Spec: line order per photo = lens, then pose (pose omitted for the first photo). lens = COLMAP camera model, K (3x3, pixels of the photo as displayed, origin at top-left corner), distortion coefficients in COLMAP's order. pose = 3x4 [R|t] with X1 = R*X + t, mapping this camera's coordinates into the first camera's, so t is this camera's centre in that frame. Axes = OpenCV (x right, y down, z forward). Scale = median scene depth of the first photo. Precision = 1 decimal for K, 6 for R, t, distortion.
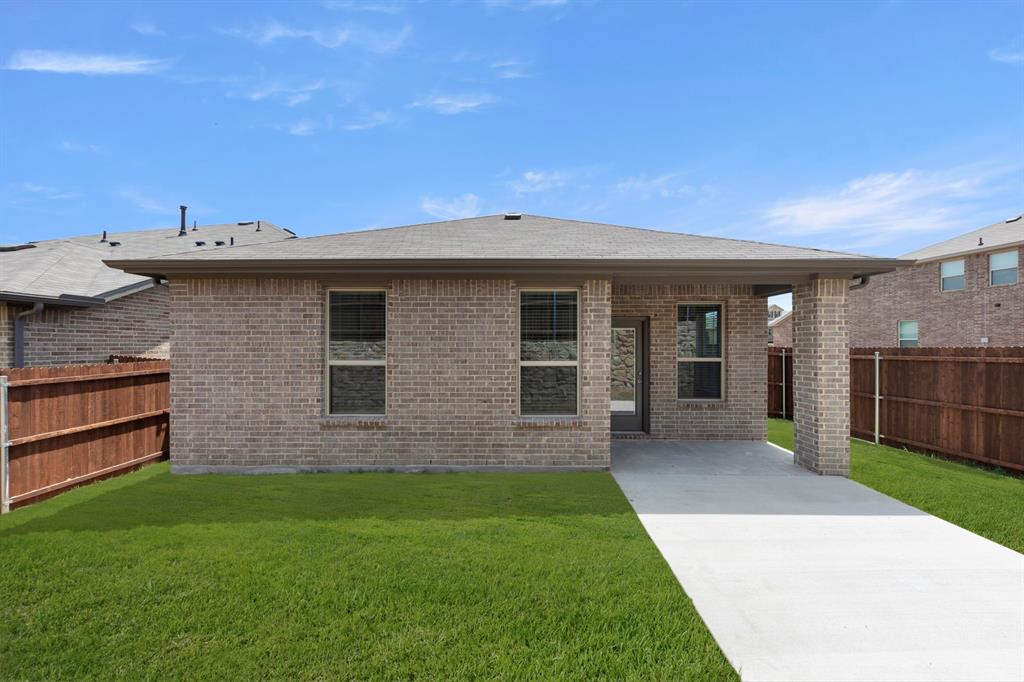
lens RADIAL K [[349.8, 0, 512.7], [0, 349.8, 348.1], [0, 0, 1]] dist [0.003427, -0.000297]
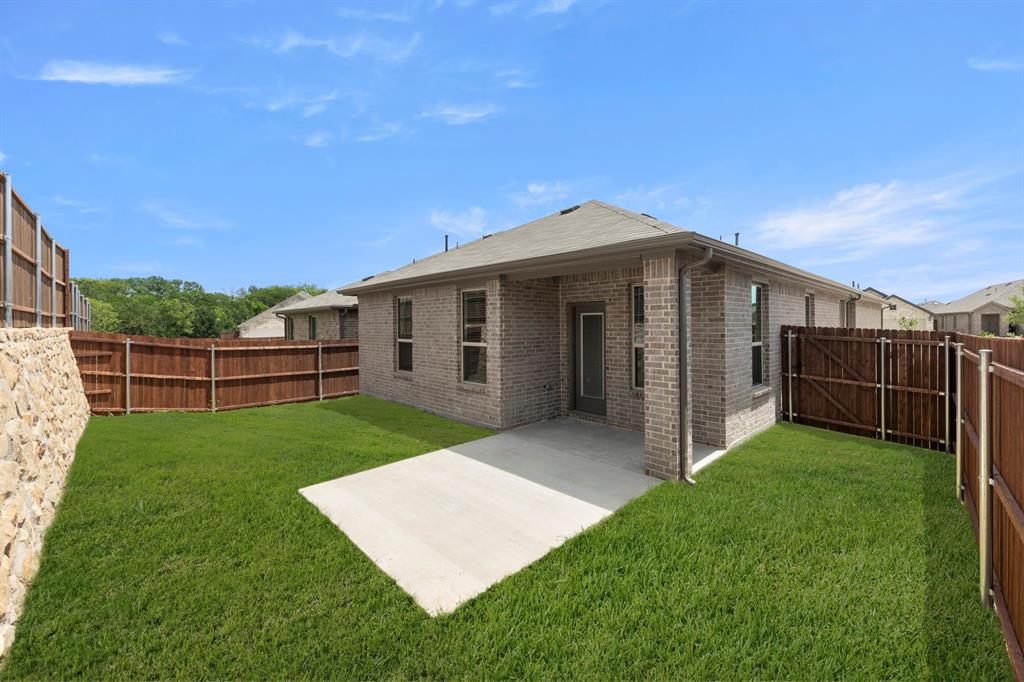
lens RADIAL K [[391.7, 0, 528.8], [0, 391.7, 329.7], [0, 0, 1]] dist [-0.008407, 0.000173]
pose [[0.727819, 0.003402, -0.685761, 1.295535], [0.000746, 0.999983, 0.005752, -0.021063], [0.685769, -0.004698, 0.727804, 0.046337]]
